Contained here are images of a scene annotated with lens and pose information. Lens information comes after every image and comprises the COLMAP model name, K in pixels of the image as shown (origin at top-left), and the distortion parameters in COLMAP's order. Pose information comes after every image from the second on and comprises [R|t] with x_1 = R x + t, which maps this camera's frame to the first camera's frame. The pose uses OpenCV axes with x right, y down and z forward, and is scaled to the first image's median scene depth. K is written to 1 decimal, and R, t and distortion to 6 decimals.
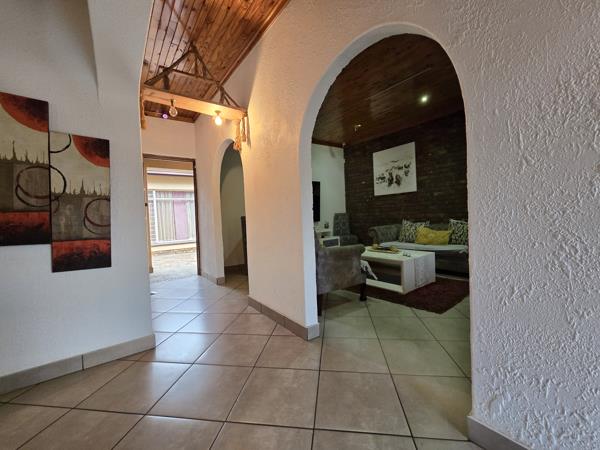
lens RADIAL K [[244.2, 0, 298.7], [0, 244.2, 224.2], [0, 0, 1]] dist [-0.003773, -0.000151]
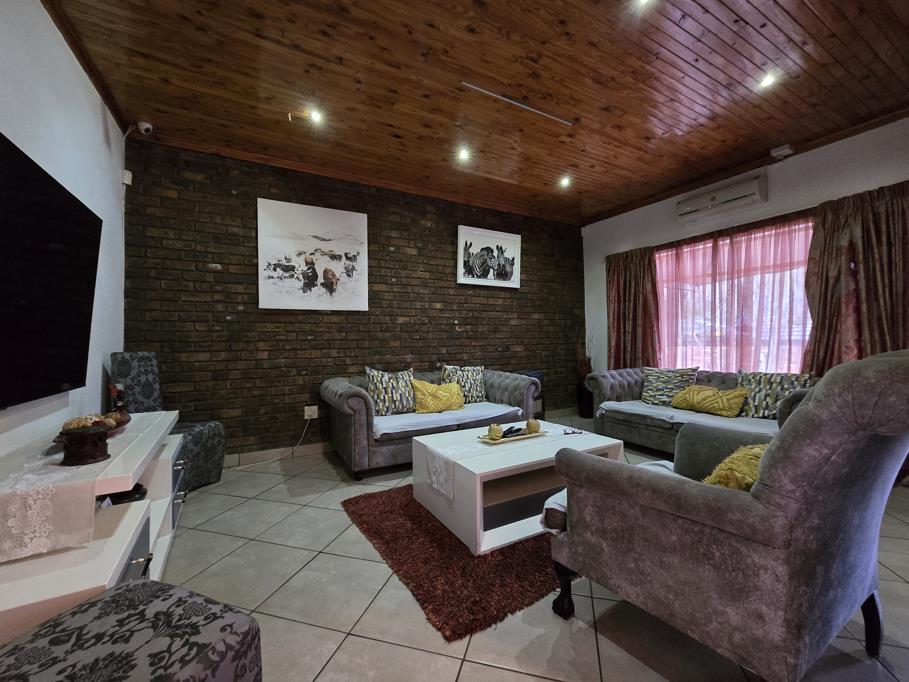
lens RADIAL K [[369.9, 0, 453.4], [0, 369.9, 336.1], [0, 0, 1]] dist [-0.003773, -0.000151]
pose [[0.139197, 0.053679, 0.988809, -0.235667], [0.041816, 0.997320, -0.060028, -0.026742], [-0.989381, 0.049703, 0.136580, 0.671548]]
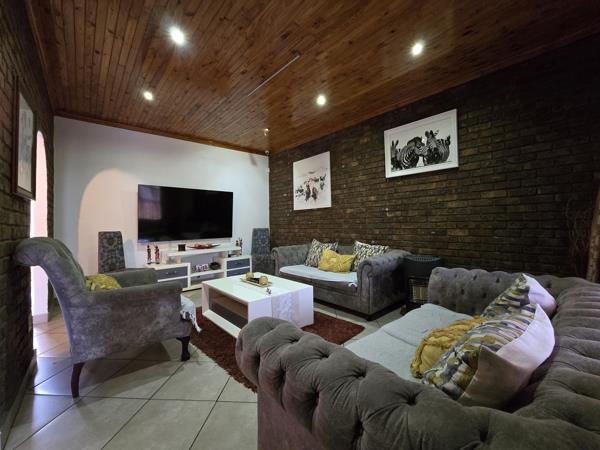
lens RADIAL K [[244.2, 0, 298.2], [0, 244.2, 222.0], [0, 0, 1]] dist [-0.003773, -0.000151]
pose [[0.995977, 0.029772, 0.084516, 0.273413], [-0.025561, 0.998398, -0.050473, -0.031812], [-0.085883, 0.048110, 0.995143, 0.129072]]
